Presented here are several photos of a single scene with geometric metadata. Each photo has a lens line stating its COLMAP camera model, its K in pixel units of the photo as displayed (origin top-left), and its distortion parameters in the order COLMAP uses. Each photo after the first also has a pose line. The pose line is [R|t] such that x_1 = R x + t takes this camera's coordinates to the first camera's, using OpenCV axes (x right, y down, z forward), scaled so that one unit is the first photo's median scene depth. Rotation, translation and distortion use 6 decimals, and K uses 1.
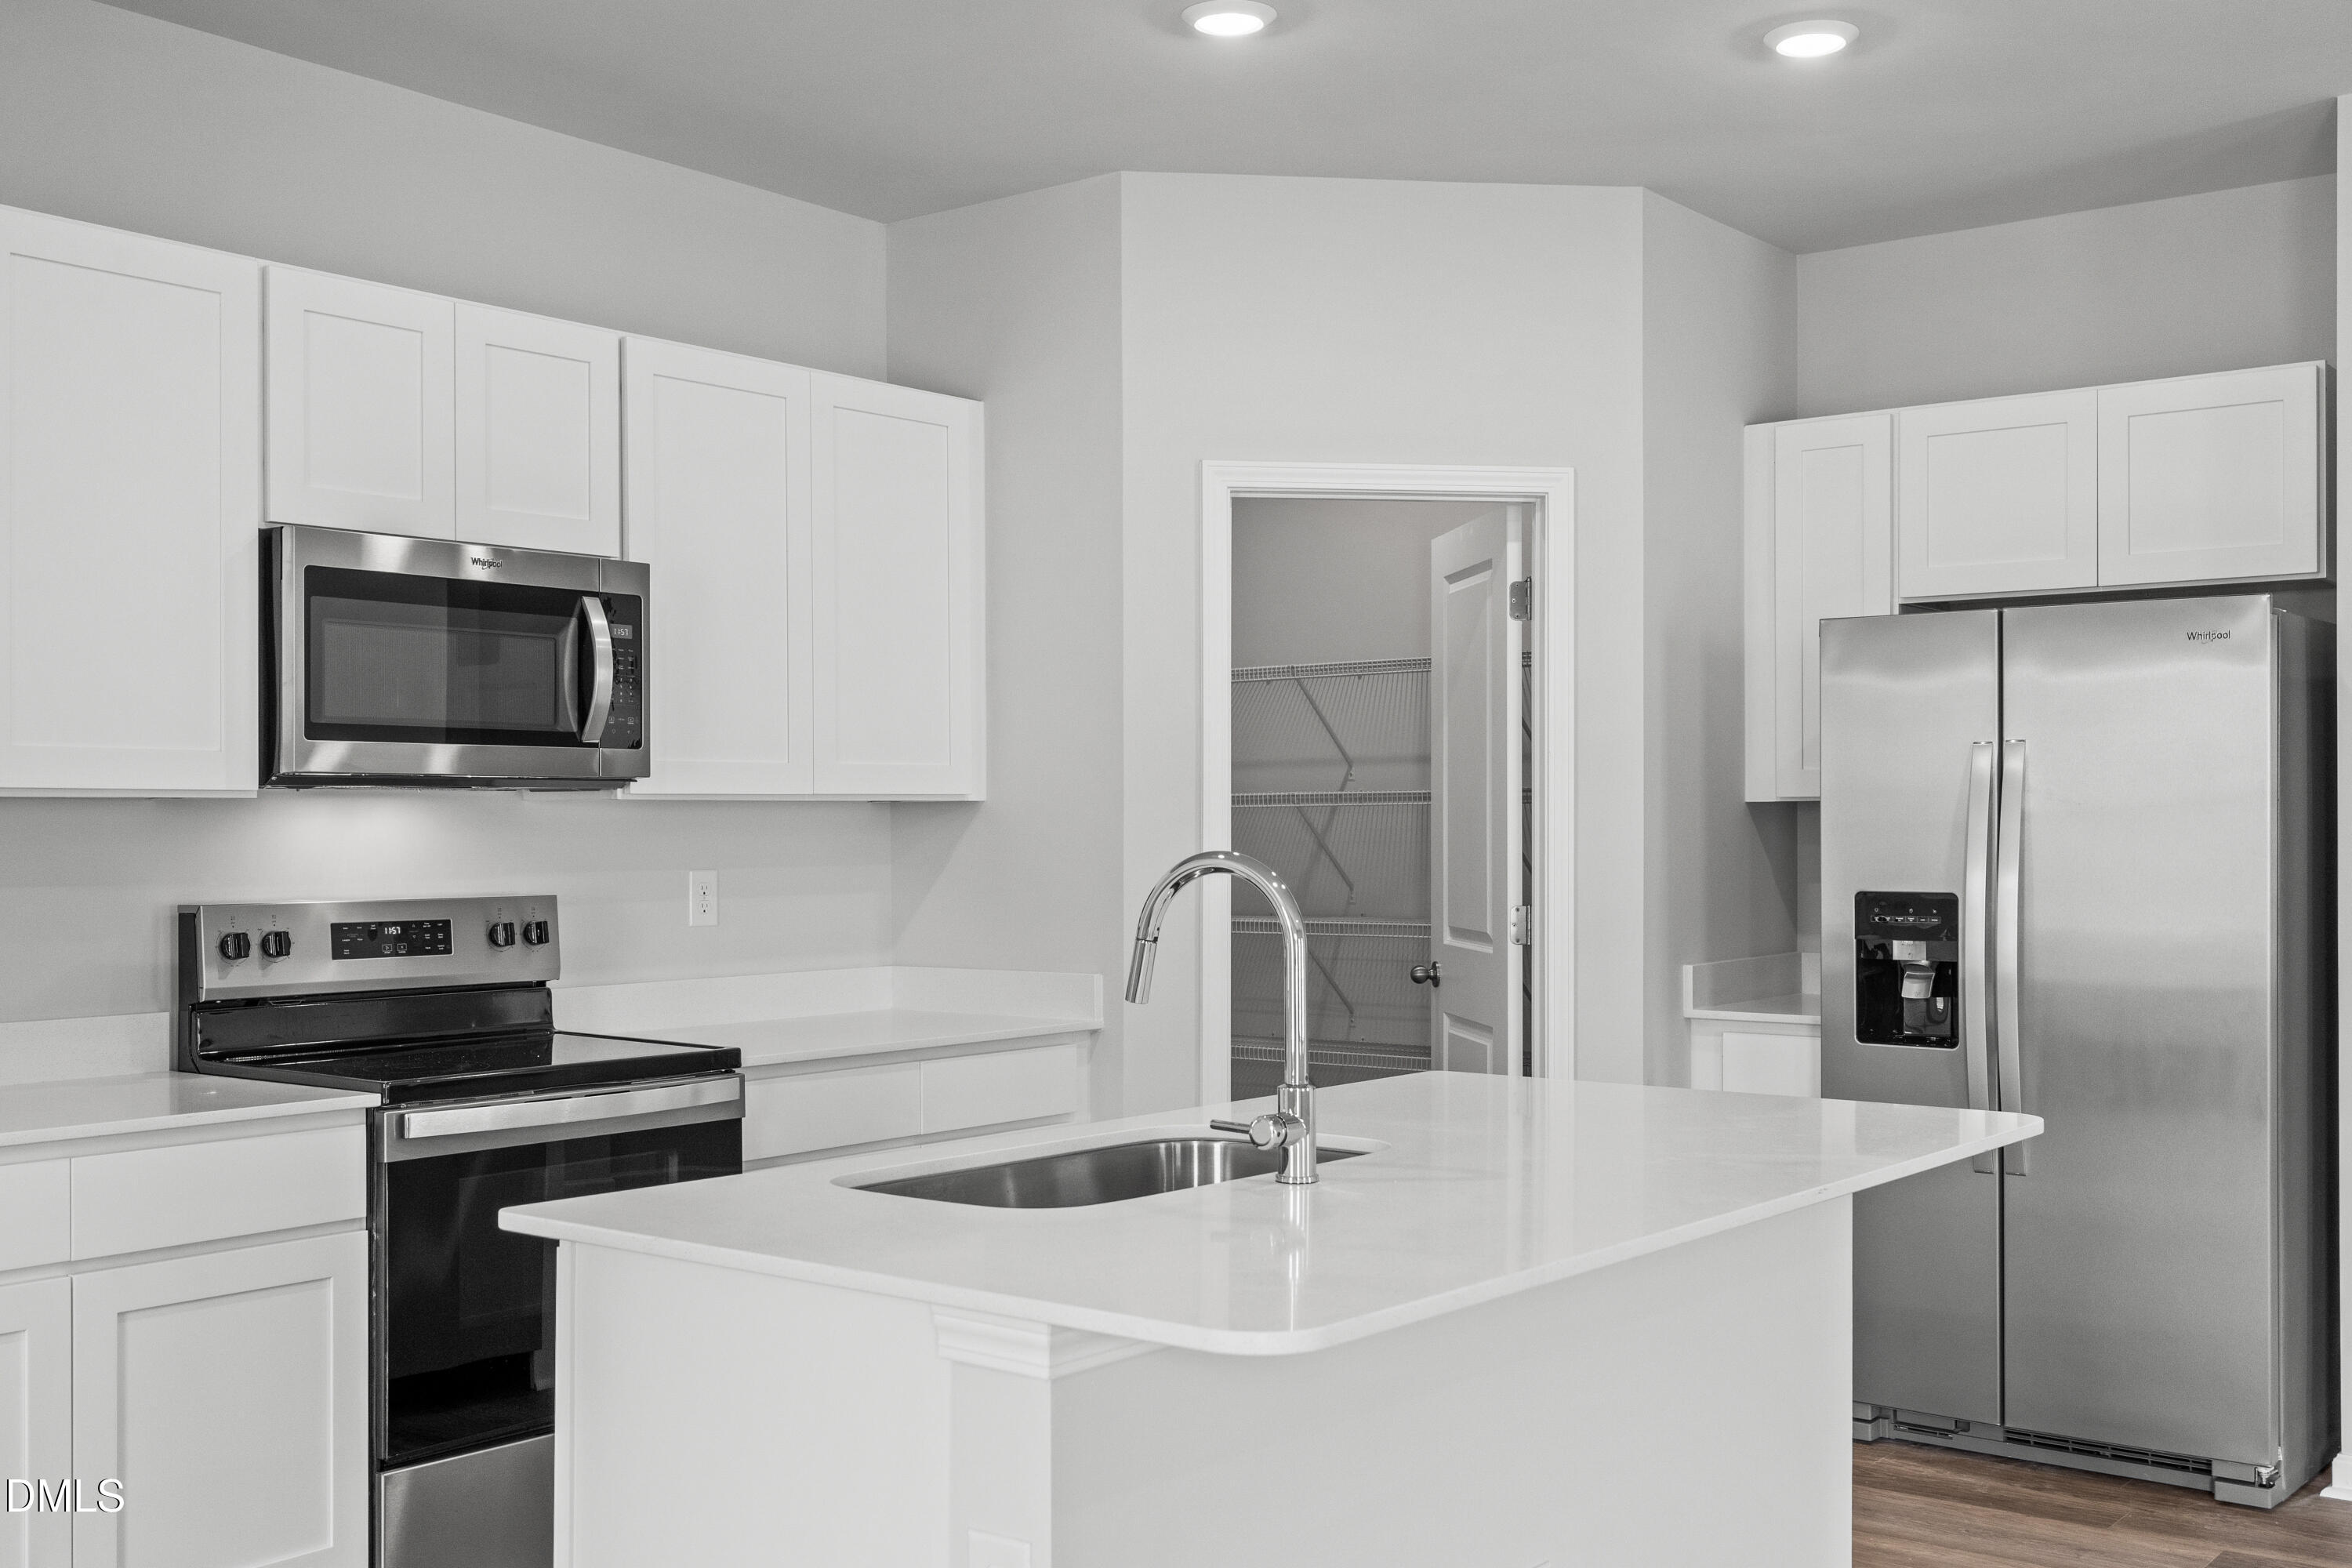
lens RADIAL K [[2390.5, 0, 1173.3], [0, 2390.5, 825.0], [0, 0, 1]] dist [0.002016, 0.015761]
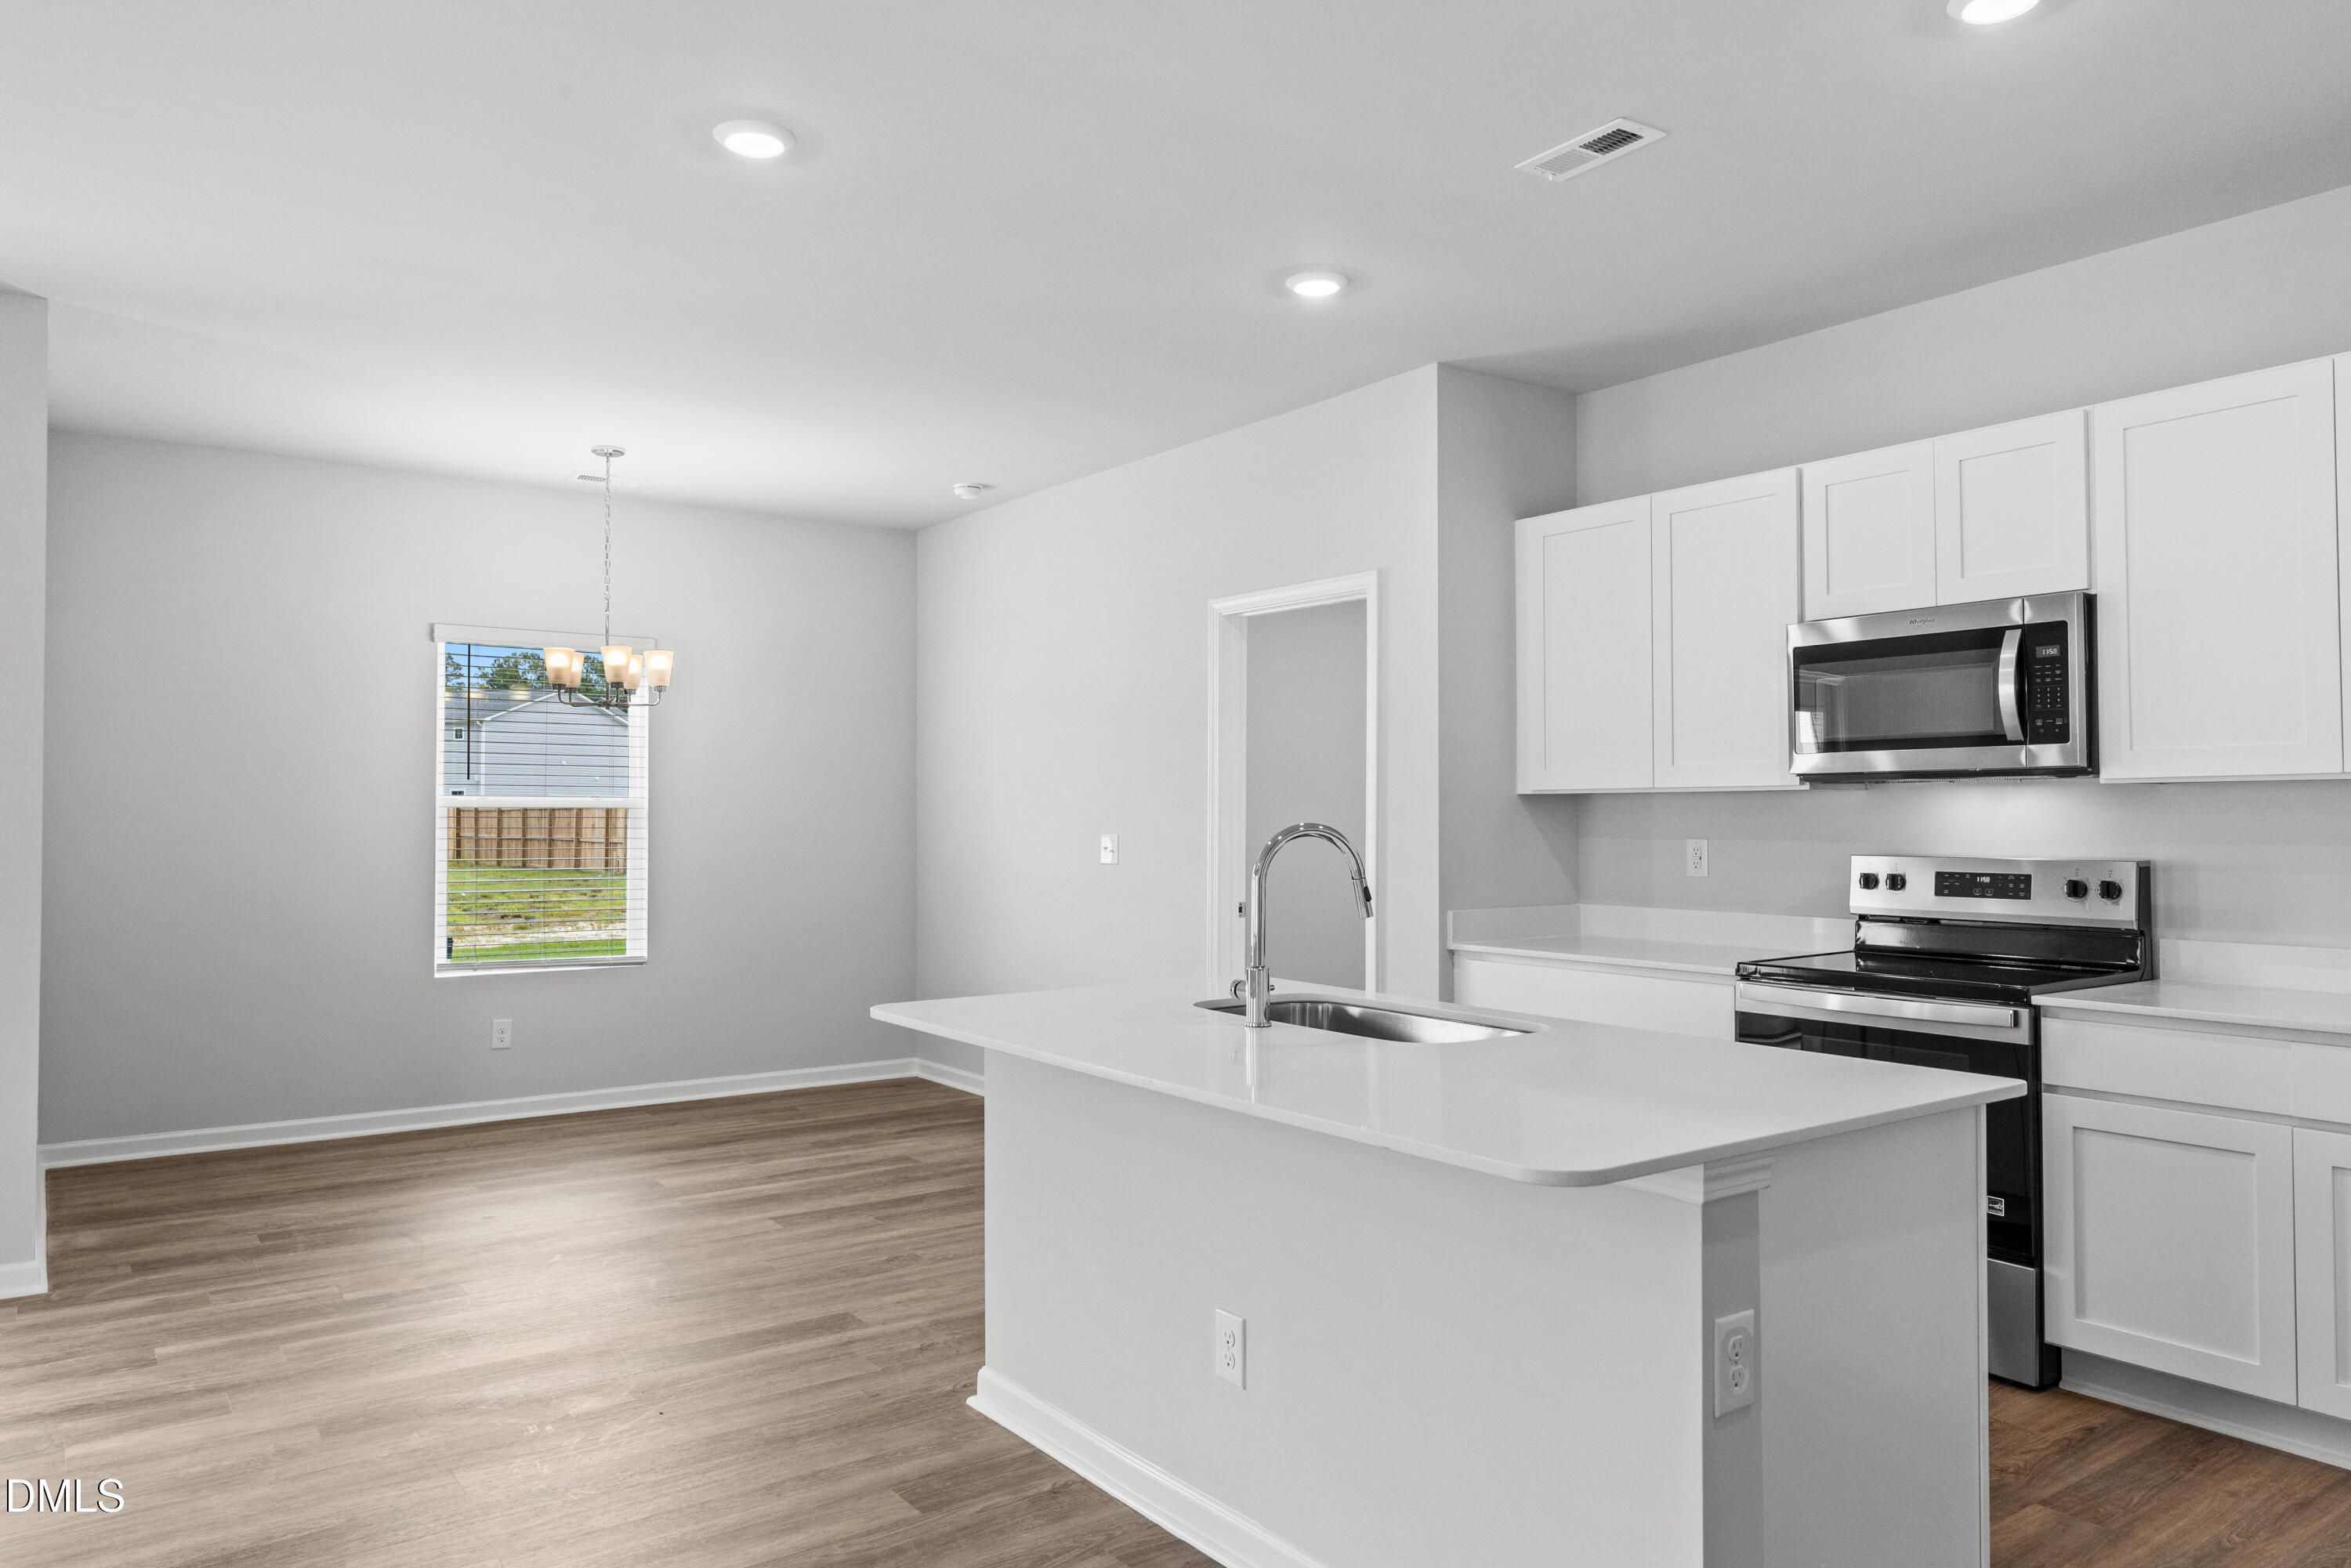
lens RADIAL K [[1558.8, 0, 1175.5], [0, 1558.8, 784.0], [0, 0, 1]] dist [-0.000483, -0.000290]
pose [[-0.276532, -0.015255, -0.960884, 0.681374], [0.002137, 0.999862, -0.016489, 0.001648], [0.961002, -0.006613, -0.276461, 0.777825]]
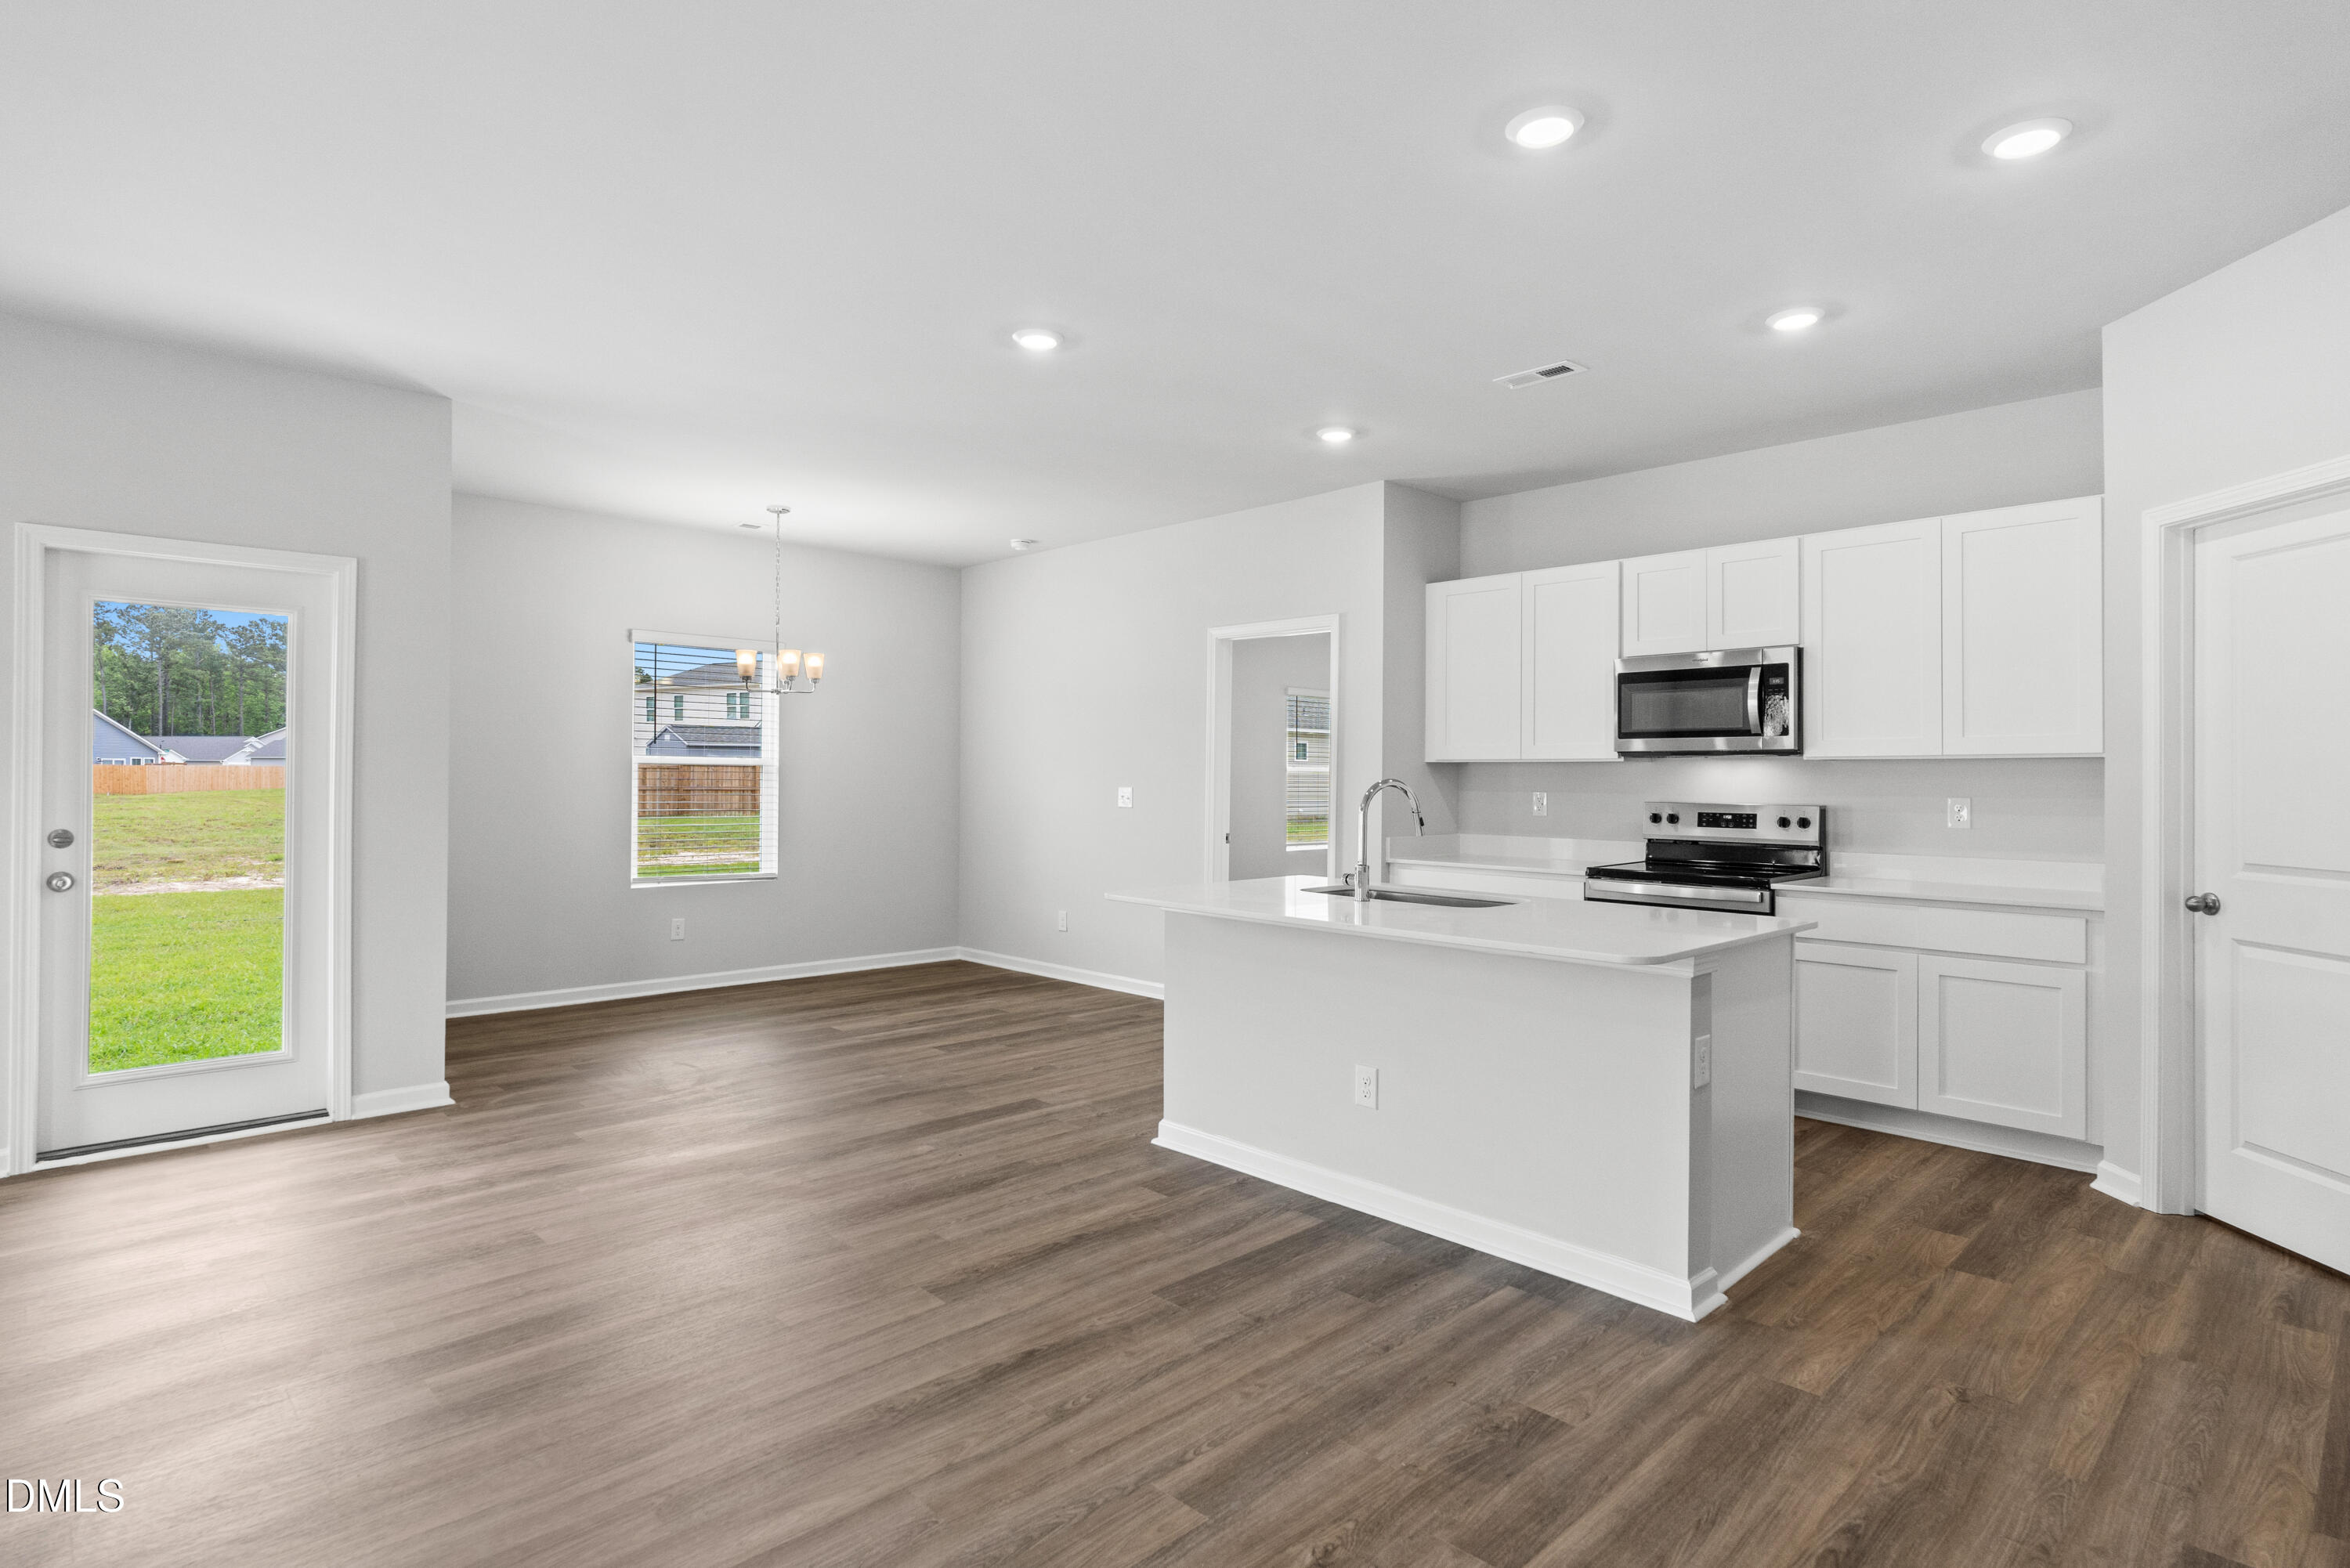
lens RADIAL K [[1198.6, 0, 1181.6], [0, 1198.6, 769.5], [0, 0, 1]] dist [-0.002950, 0.000162]
pose [[-0.137084, -0.002899, -0.990555, 0.890506], [-0.006505, 0.999977, -0.002026, 0.003462], [0.990538, 0.006166, -0.137100, 0.617082]]
